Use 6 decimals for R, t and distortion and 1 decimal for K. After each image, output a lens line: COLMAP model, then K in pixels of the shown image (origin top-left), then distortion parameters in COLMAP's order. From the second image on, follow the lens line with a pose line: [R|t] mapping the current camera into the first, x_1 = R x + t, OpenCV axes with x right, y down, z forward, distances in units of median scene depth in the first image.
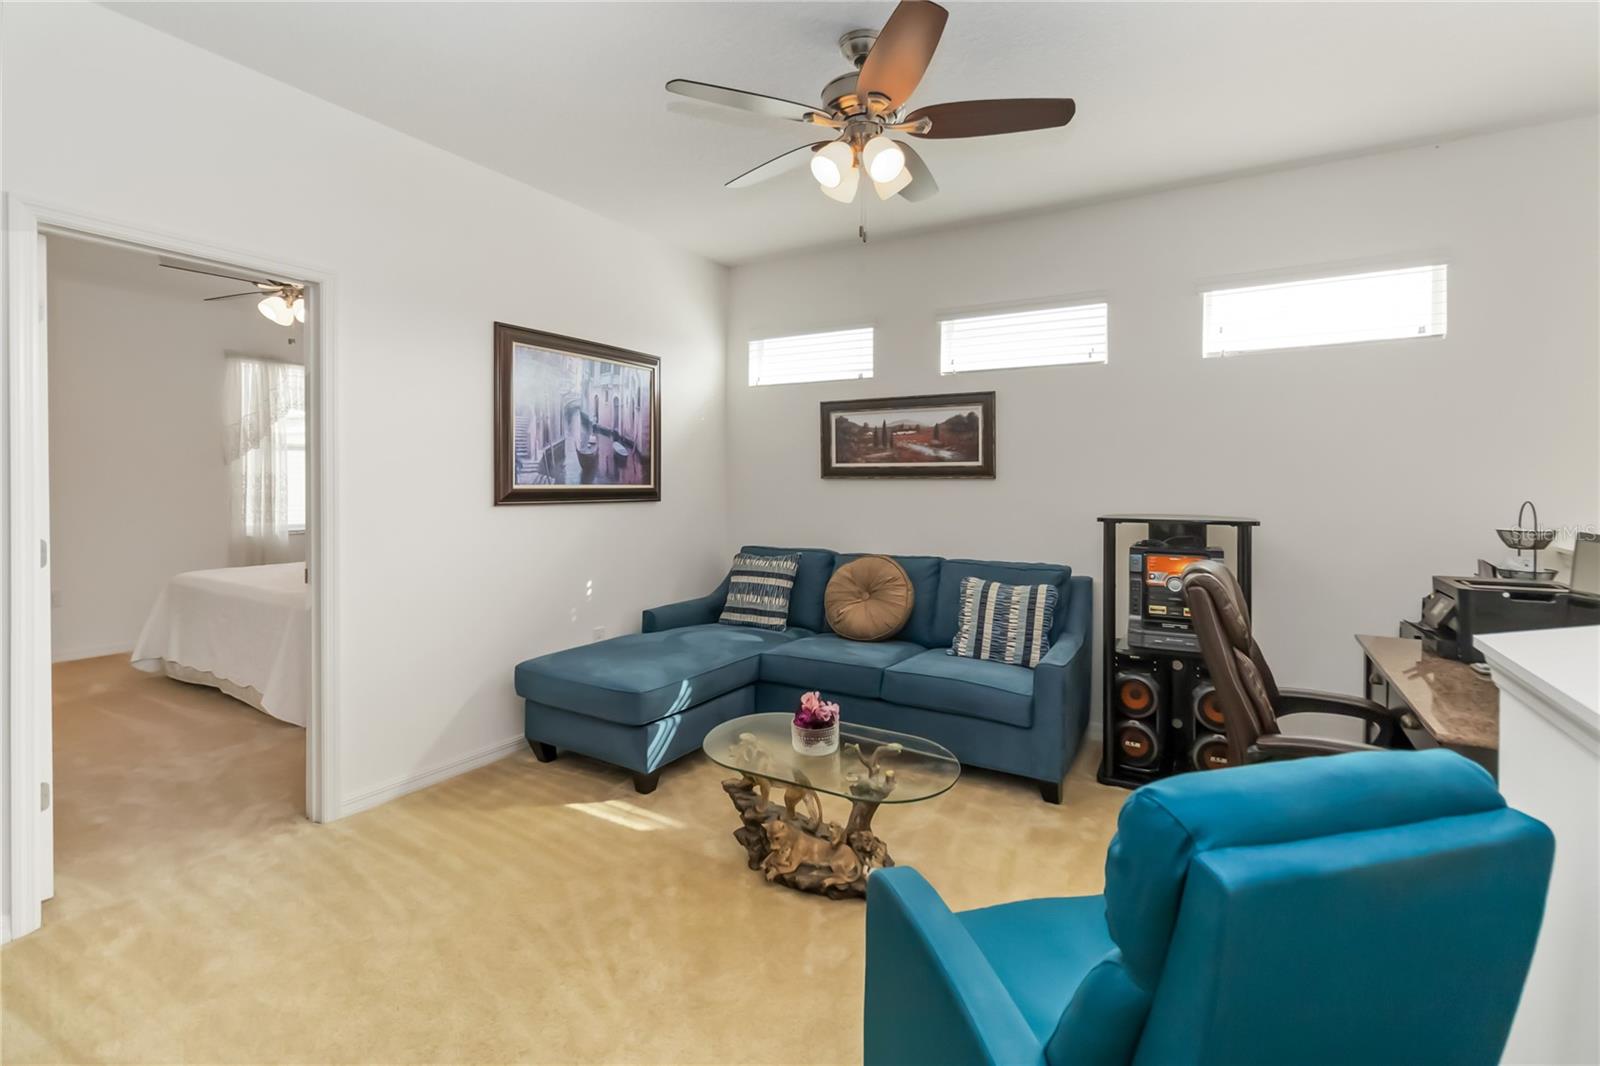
lens RADIAL K [[749.4, 0, 789.5], [0, 749.4, 475.6], [0, 0, 1]] dist [0.005685, 0.001179]
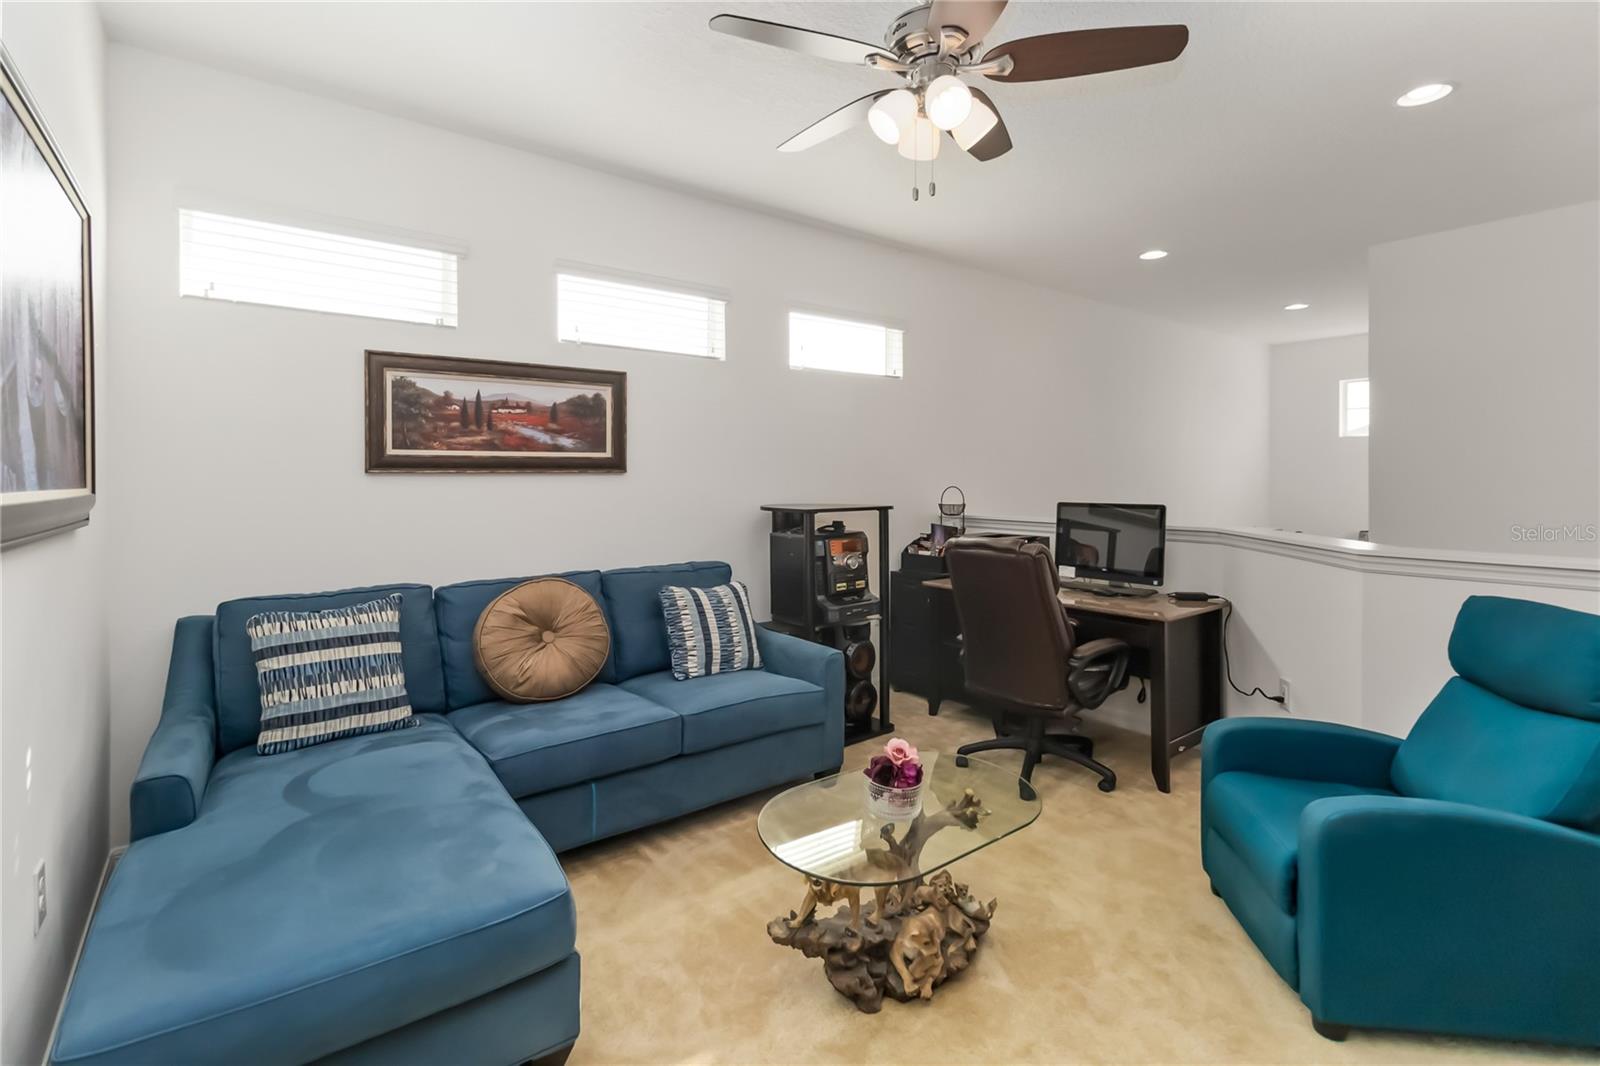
lens RADIAL K [[749.4, 0, 789.5], [0, 749.4, 475.6], [0, 0, 1]] dist [0.005685, 0.001179]
pose [[0.368854, 0.005269, 0.929472, -0.438341], [0.008640, 0.999921, -0.009097, 0.015716], [-0.929447, 0.011386, 0.368779, 0.482252]]
